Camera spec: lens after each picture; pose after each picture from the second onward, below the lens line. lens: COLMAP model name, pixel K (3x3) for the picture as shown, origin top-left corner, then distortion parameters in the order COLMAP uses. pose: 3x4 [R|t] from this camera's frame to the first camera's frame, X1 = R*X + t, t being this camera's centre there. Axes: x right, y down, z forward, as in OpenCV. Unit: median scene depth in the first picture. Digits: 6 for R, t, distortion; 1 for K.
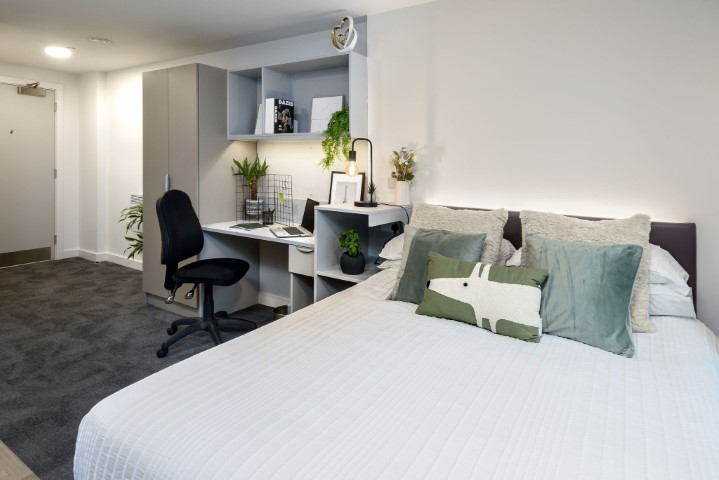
lens RADIAL K [[407.9, 0, 360.7], [0, 407.9, 181.1], [0, 0, 1]] dist [-0.000855, -0.000106]
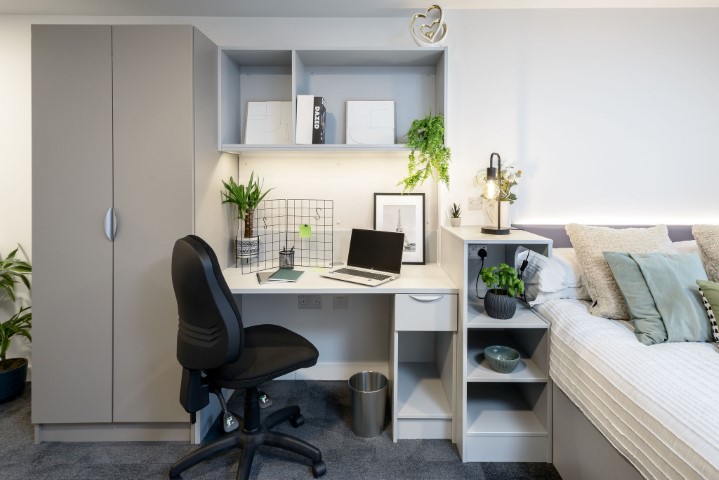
lens RADIAL K [[369.6, 0, 365.1], [0, 369.6, 186.9], [0, 0, 1]] dist [0.001828, -0.000303]
pose [[0.840132, -0.025105, 0.541801, -0.490201], [0.038657, 0.999159, -0.013646, -0.026537], [-0.541003, 0.032409, 0.840396, 0.391707]]
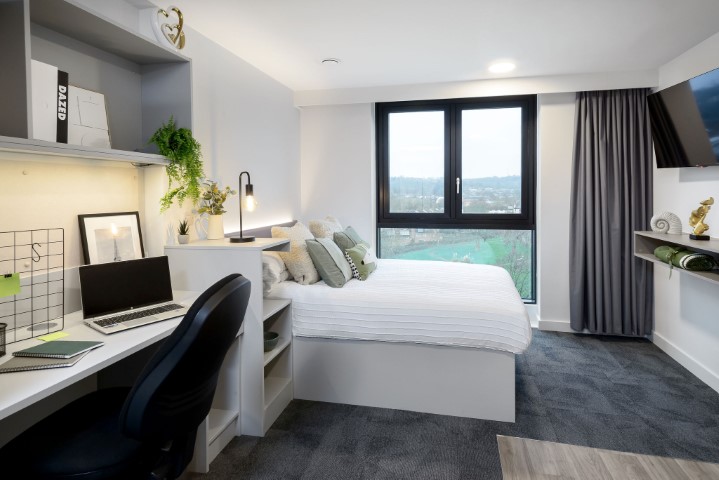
lens RADIAL K [[402.2, 0, 368.5], [0, 402.2, 197.2], [0, 0, 1]] dist [0.007642, -0.001134]
pose [[-0.360437, -0.031080, 0.932266, -0.772214], [0.040165, 0.998001, 0.048800, -0.060804], [-0.931918, 0.055033, -0.358468, 0.826771]]
